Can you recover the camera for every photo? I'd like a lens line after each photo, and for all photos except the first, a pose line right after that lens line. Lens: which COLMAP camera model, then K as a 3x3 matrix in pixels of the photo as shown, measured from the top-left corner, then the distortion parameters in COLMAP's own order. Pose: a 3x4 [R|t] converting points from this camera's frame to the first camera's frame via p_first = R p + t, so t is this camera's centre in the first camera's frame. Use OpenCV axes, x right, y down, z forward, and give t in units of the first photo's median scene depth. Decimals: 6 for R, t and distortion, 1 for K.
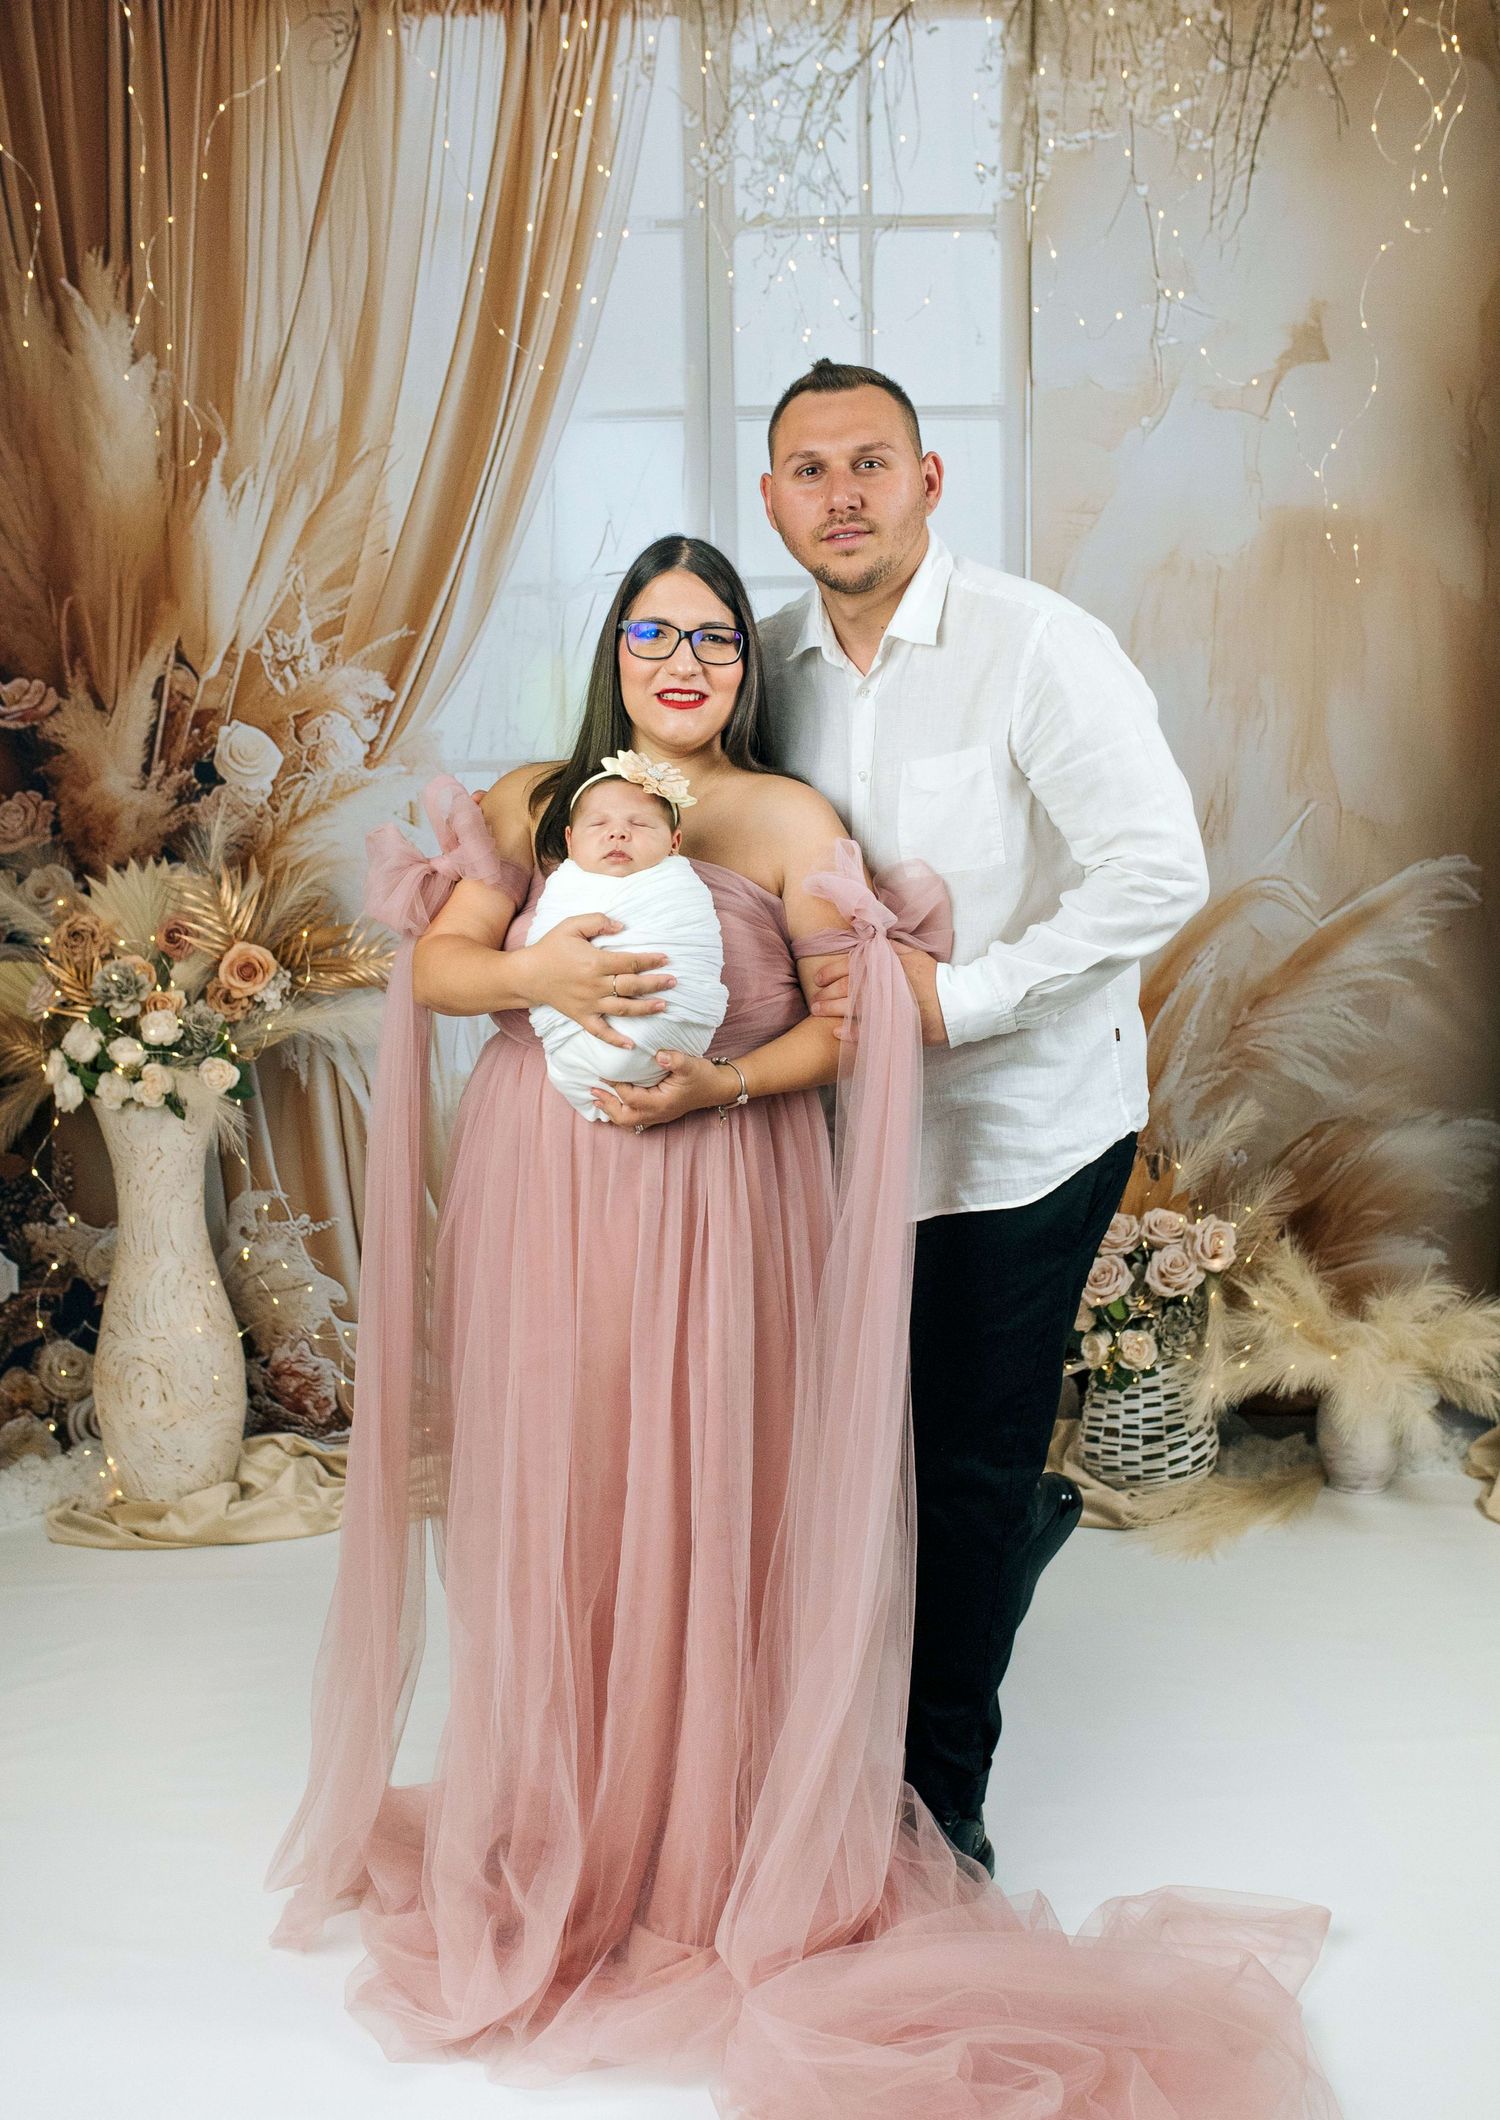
lens RADIAL K [[2396.2, 0, 793.0], [0, 2396.2, 1015.4], [0, 0, 1]] dist [-0.032140, 0.000000]
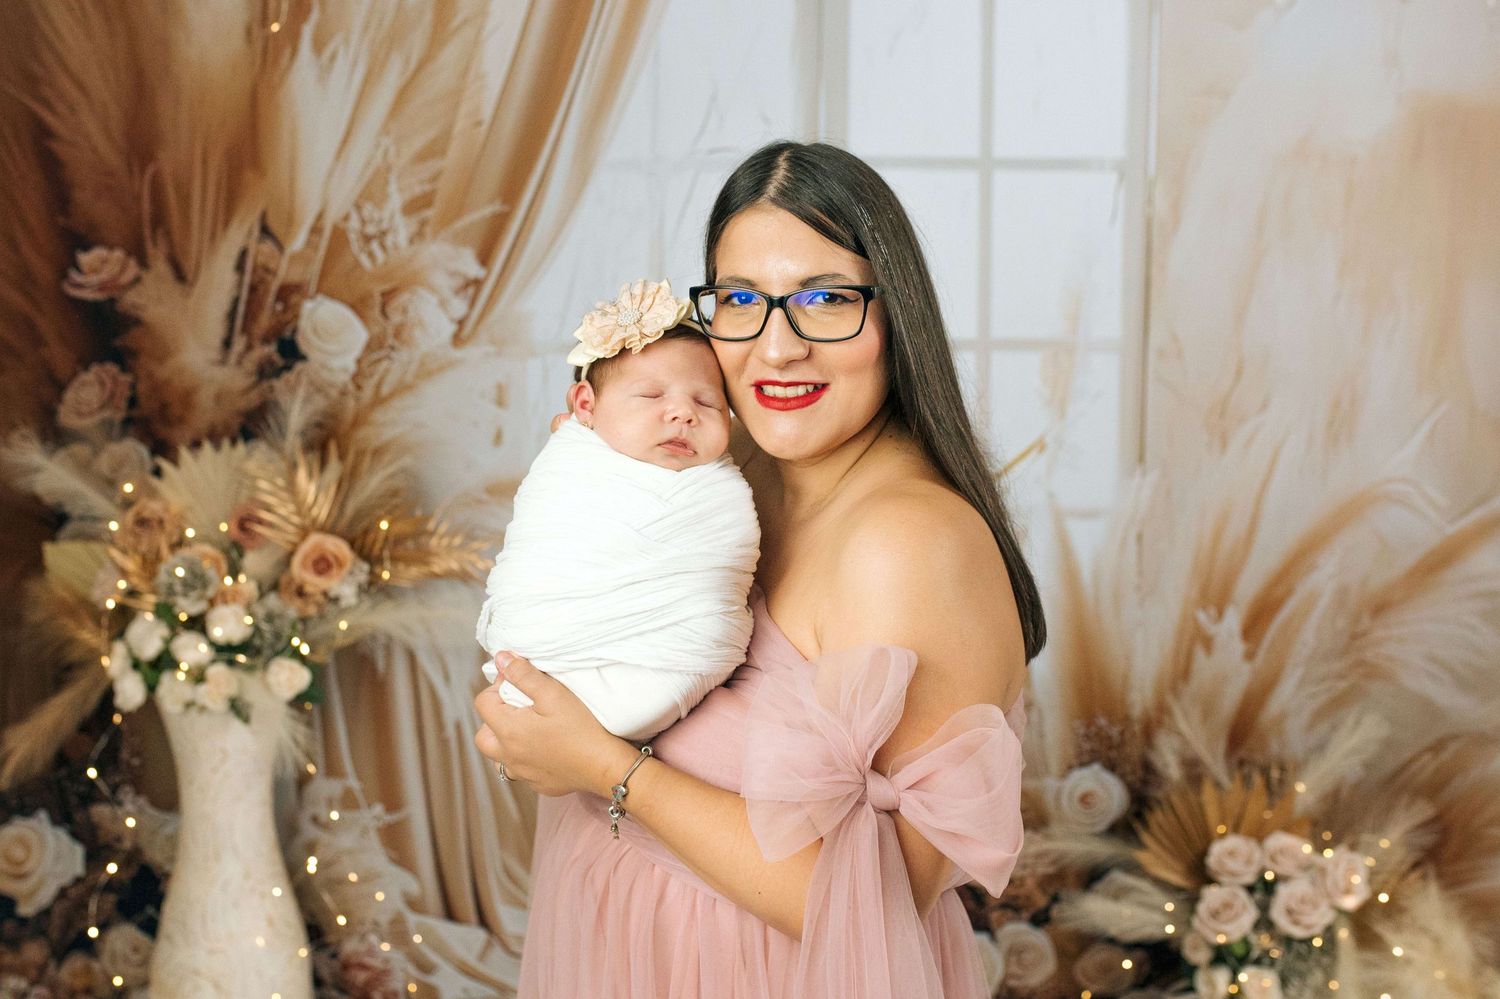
lens RADIAL K [[1736.9, 0, 704.8], [0, 1736.9, 377.6], [0, 0, 1]] dist [-0.025231, 0.000000]
pose [[0.999049, 0.021684, -0.037816, -0.051544], [-0.023069, 0.999064, -0.036597, -0.068709], [0.036987, 0.037435, 0.998614, 0.311197]]
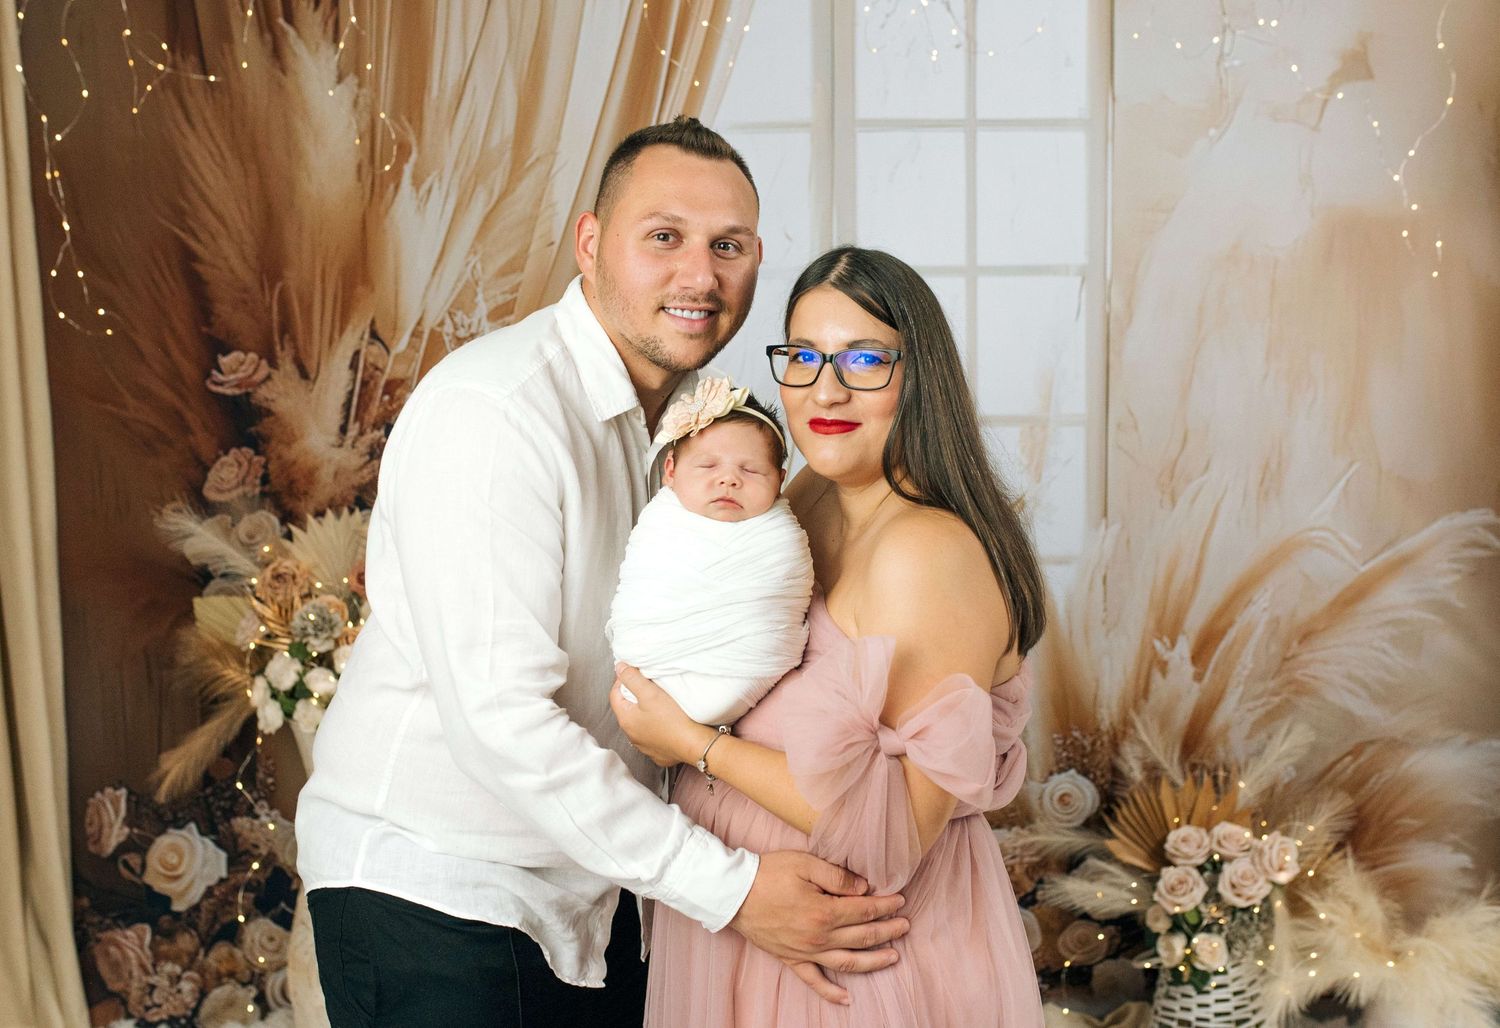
lens RADIAL K [[1601.5, 0, 716.2], [0, 1601.5, 455.5], [0, 0, 1]] dist [-0.032061, 0.000000]
pose [[0.999224, 0.005978, -0.038920, -0.059790], [-0.007895, 0.998753, -0.049293, -0.054104], [0.038577, 0.049562, 0.998026, 0.234644]]
